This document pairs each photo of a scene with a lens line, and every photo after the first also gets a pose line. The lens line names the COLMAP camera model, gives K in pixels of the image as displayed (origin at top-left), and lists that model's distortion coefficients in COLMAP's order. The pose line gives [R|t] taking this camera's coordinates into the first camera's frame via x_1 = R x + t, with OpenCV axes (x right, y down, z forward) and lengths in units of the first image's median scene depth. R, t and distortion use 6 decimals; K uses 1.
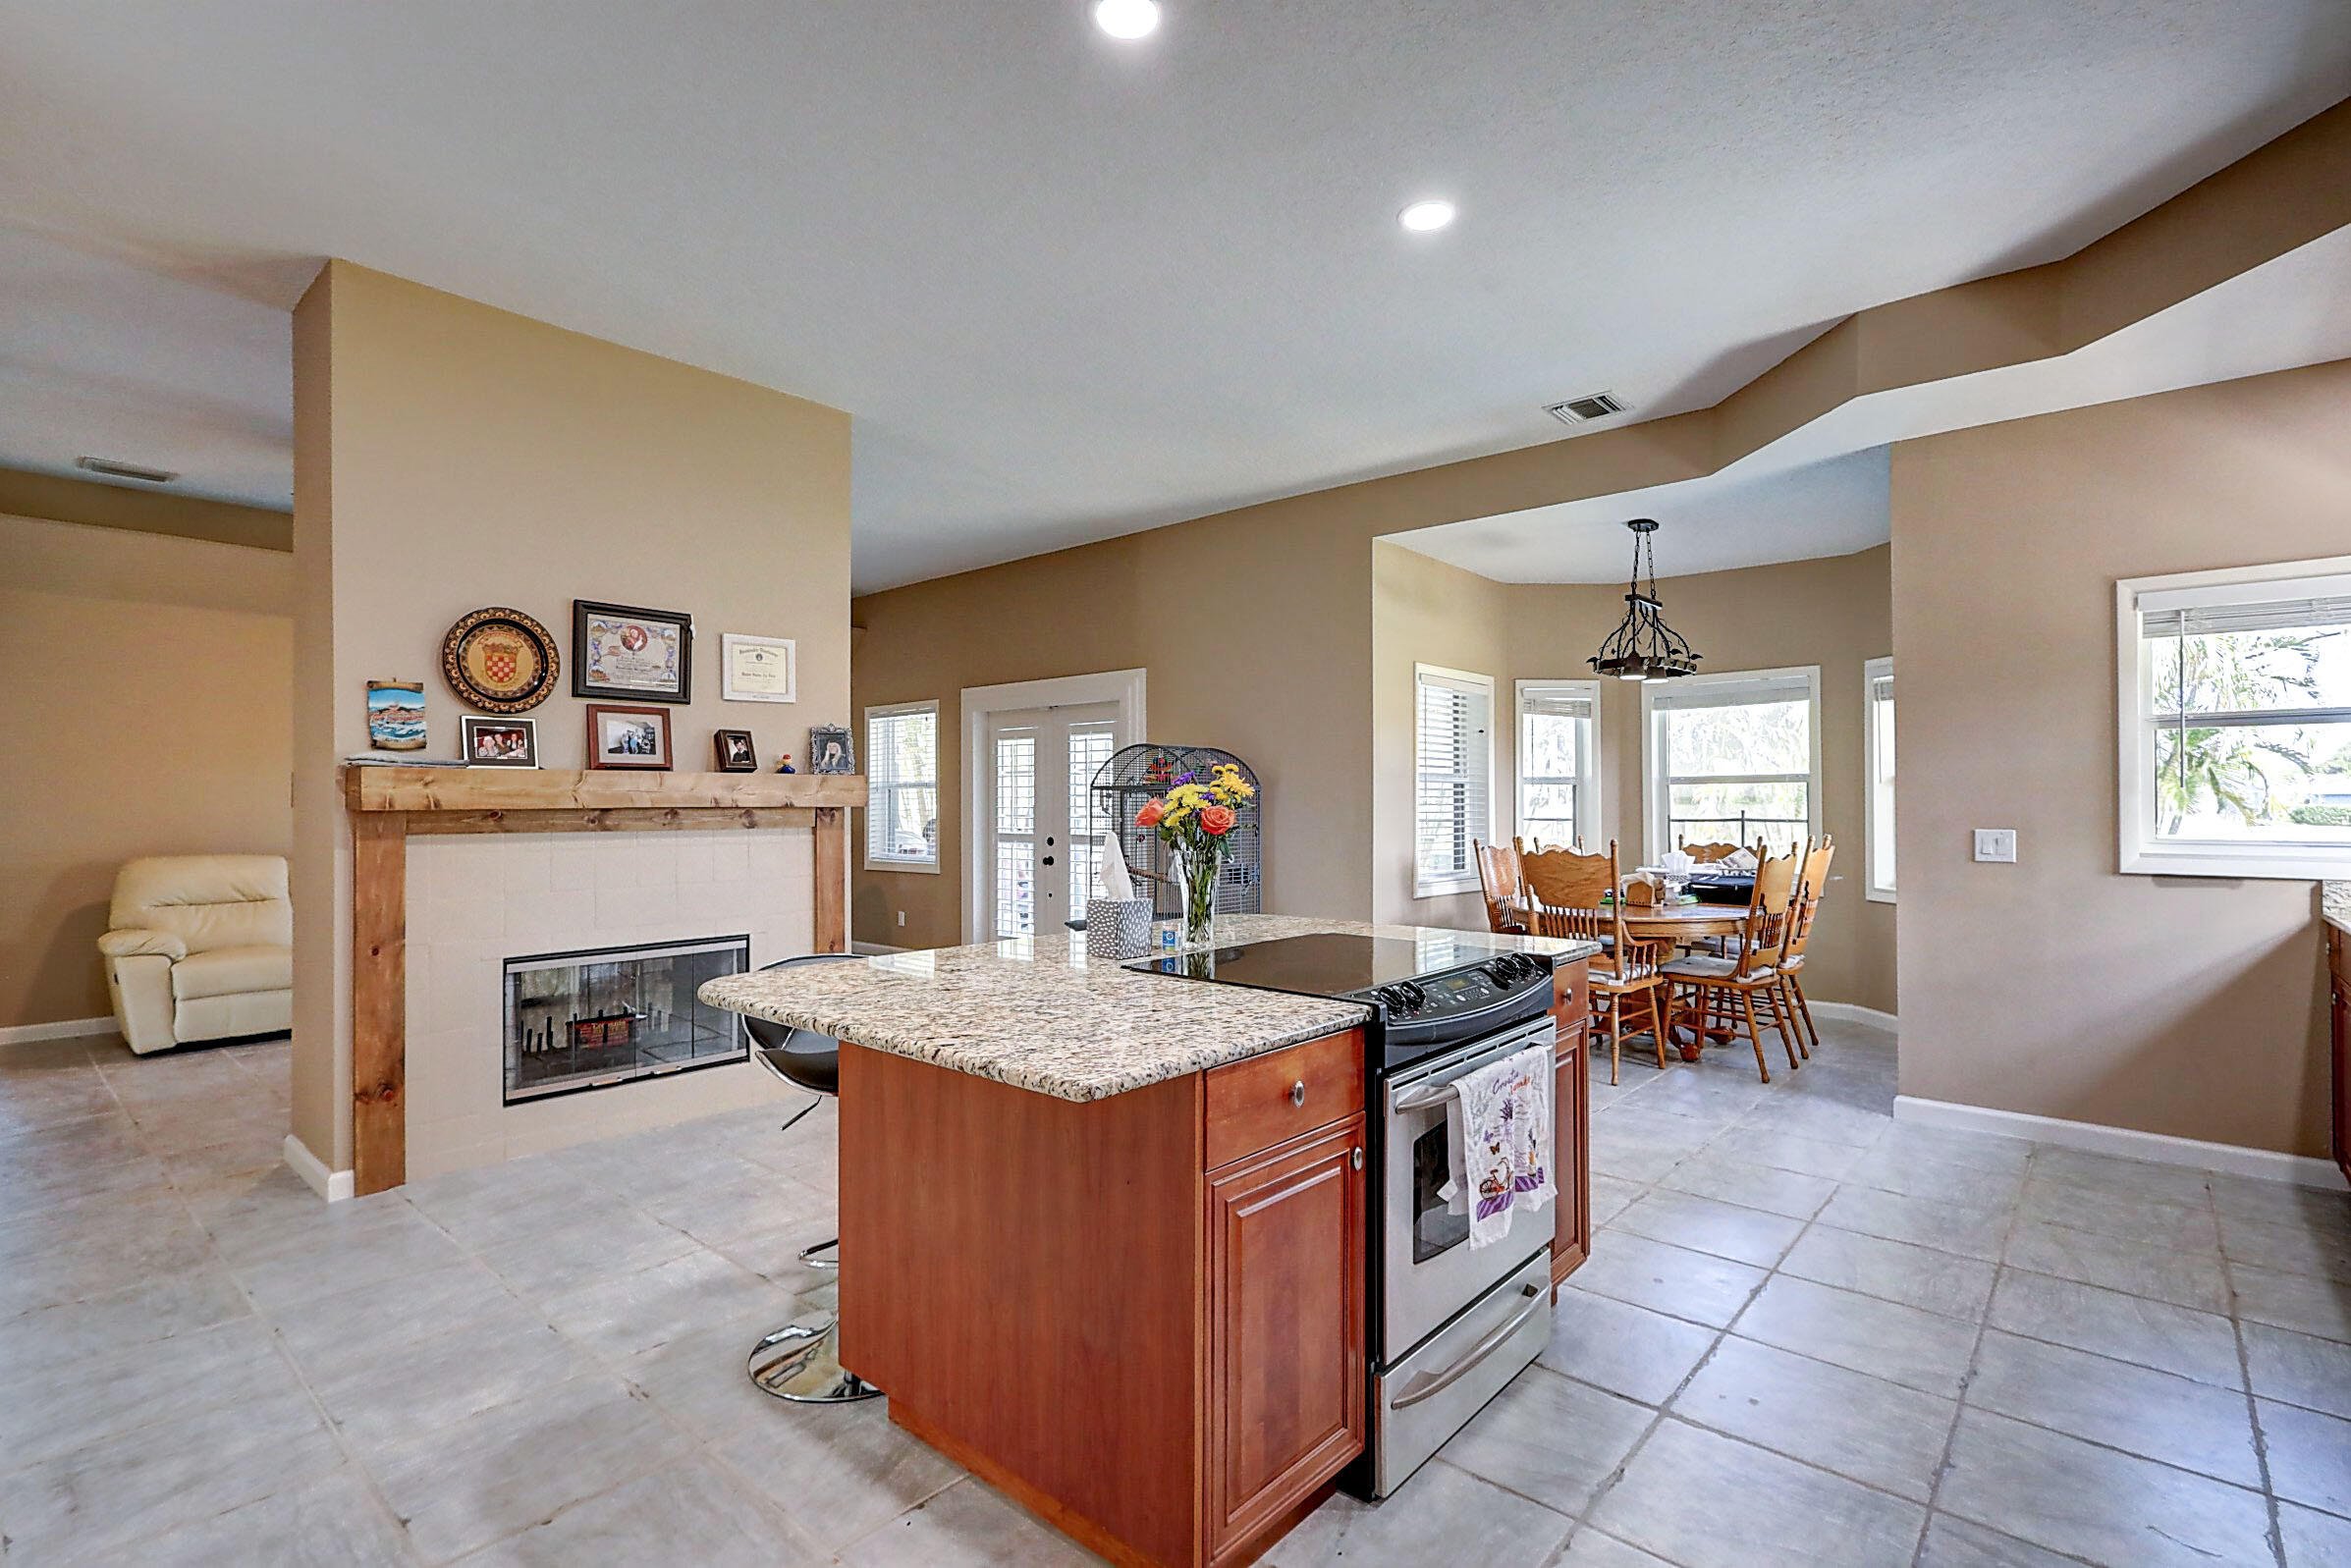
lens RADIAL K [[1110.7, 0, 1183.5], [0, 1110.7, 791.4], [0, 0, 1]] dist [0.006237, 0.000279]
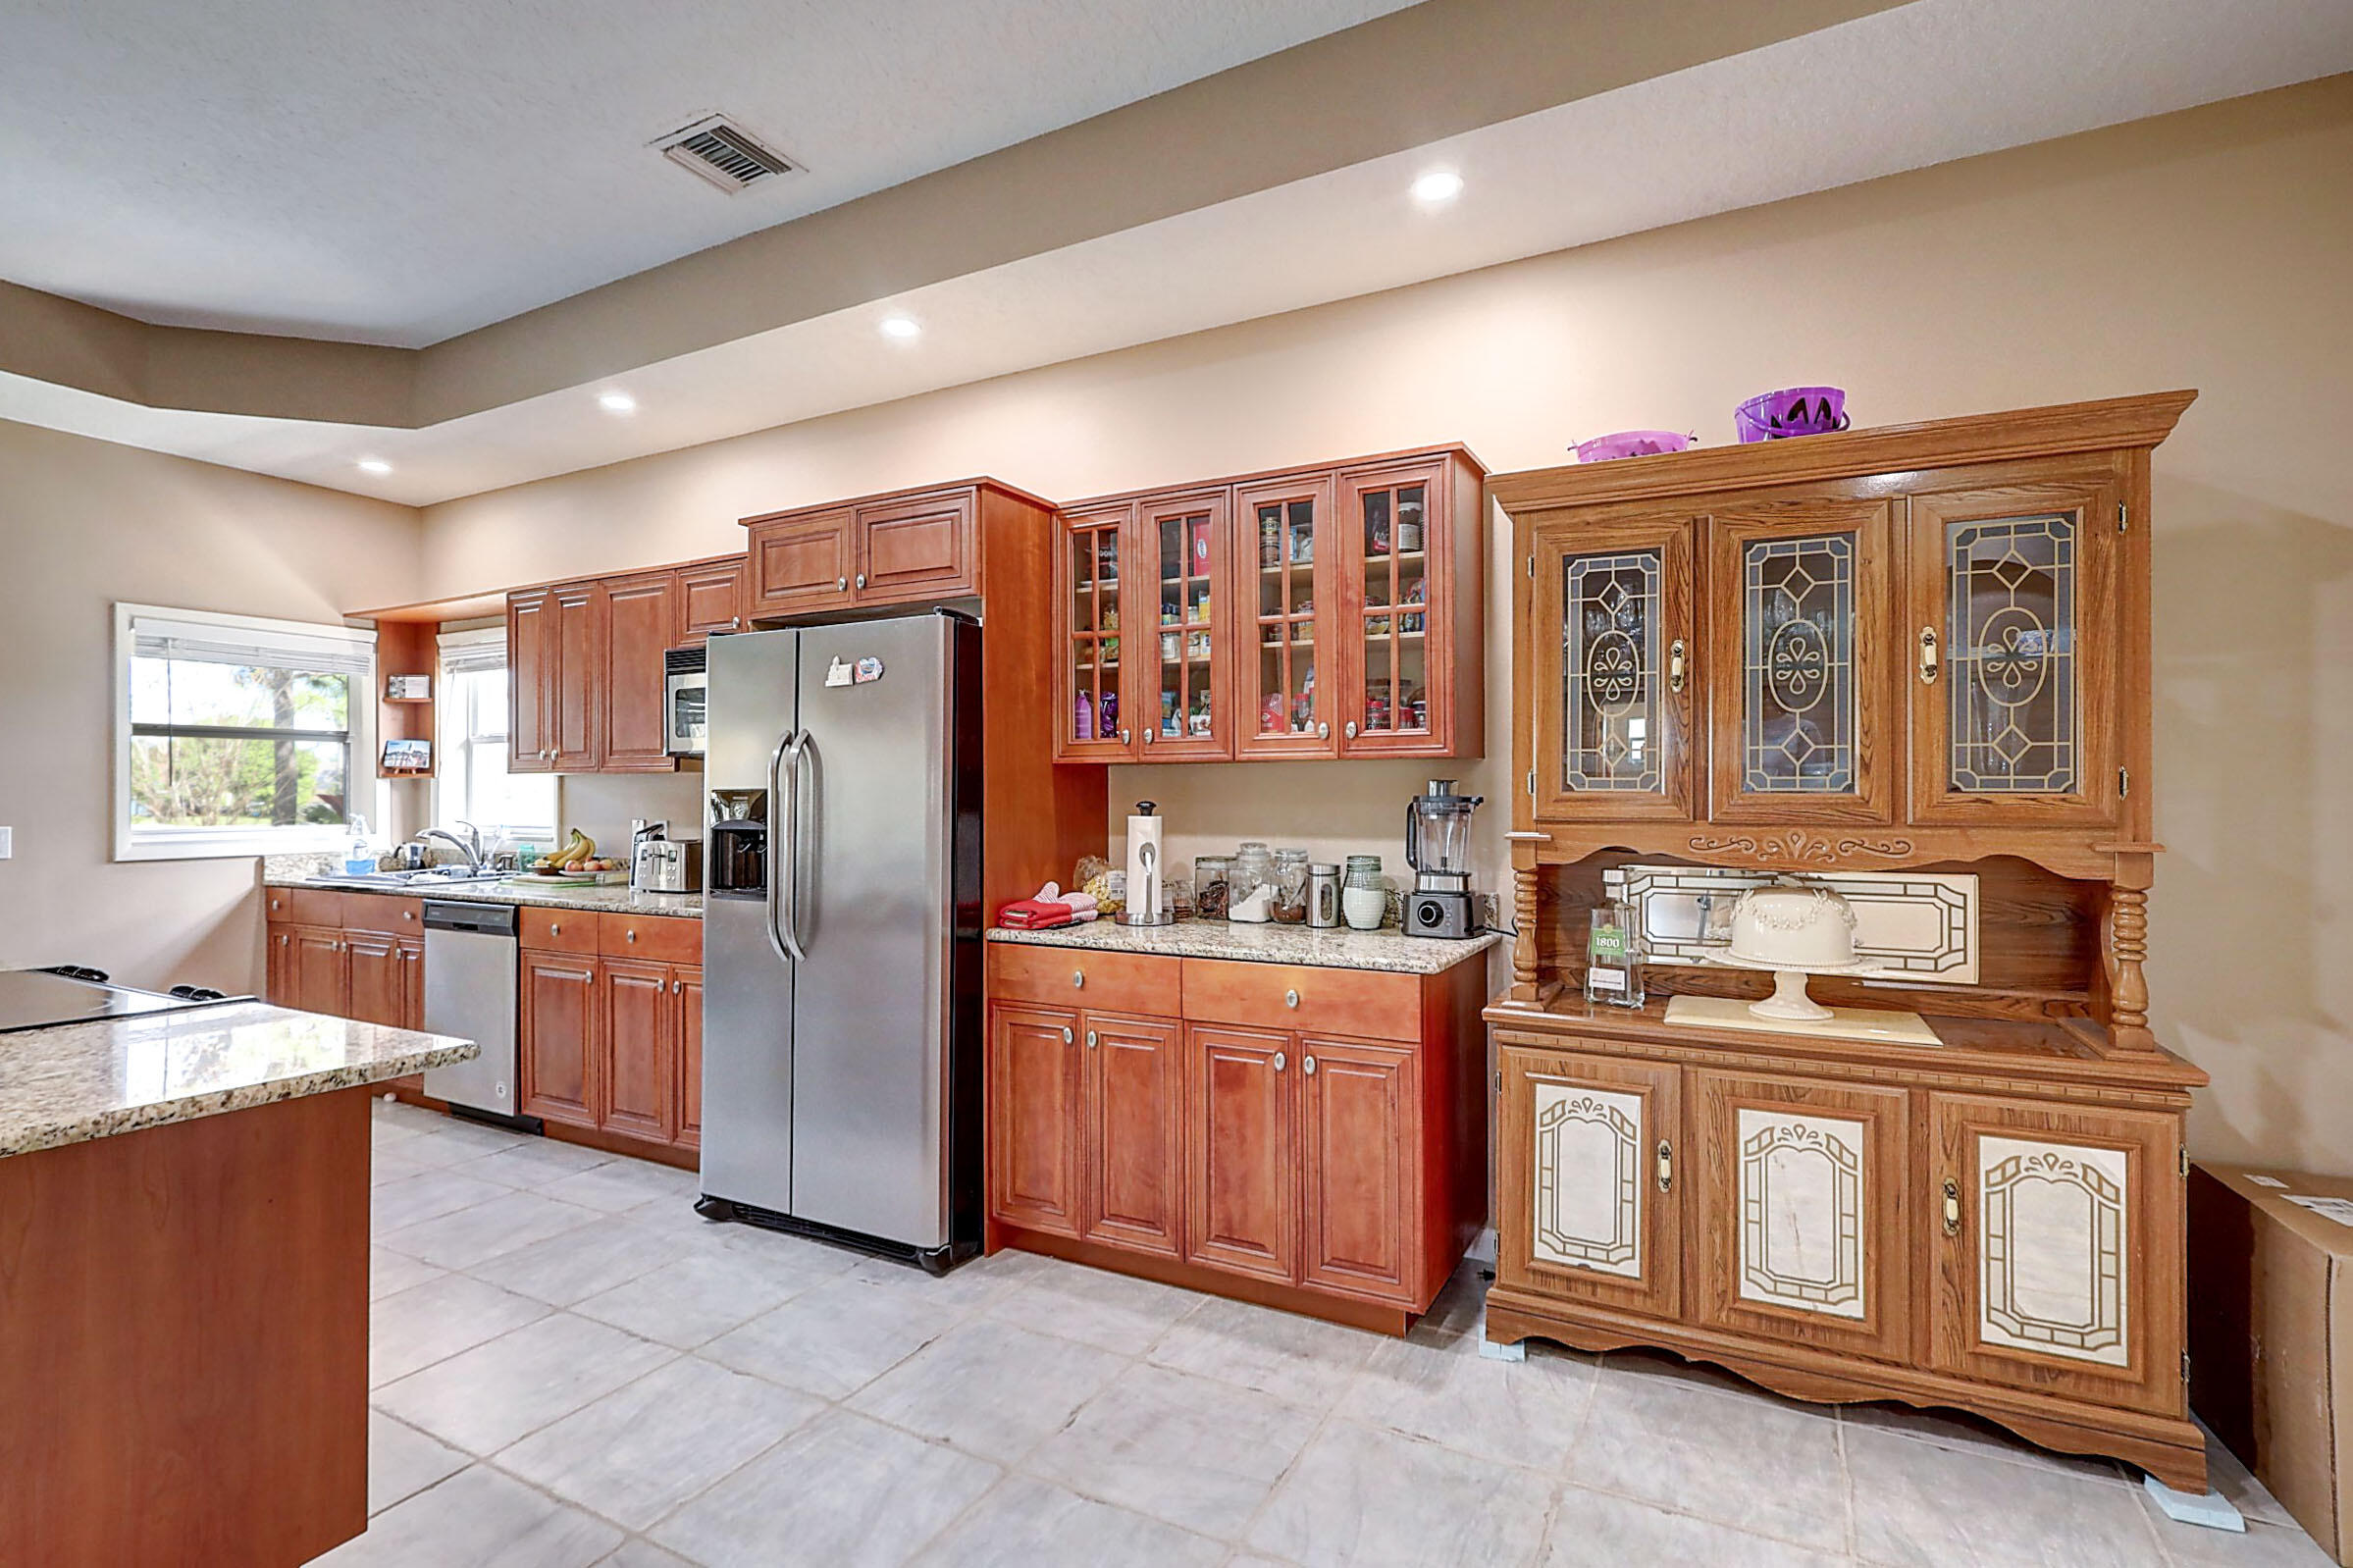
lens RADIAL K [[1111.8, 0, 1181.2], [0, 1111.8, 787.8], [0, 0, 1]] dist [0.006237, 0.000279]
pose [[-0.220299, 0.004500, 0.975422, -0.504915], [-0.003590, 0.999979, -0.005425, 0.000975], [-0.975426, -0.004697, -0.220279, 0.199945]]
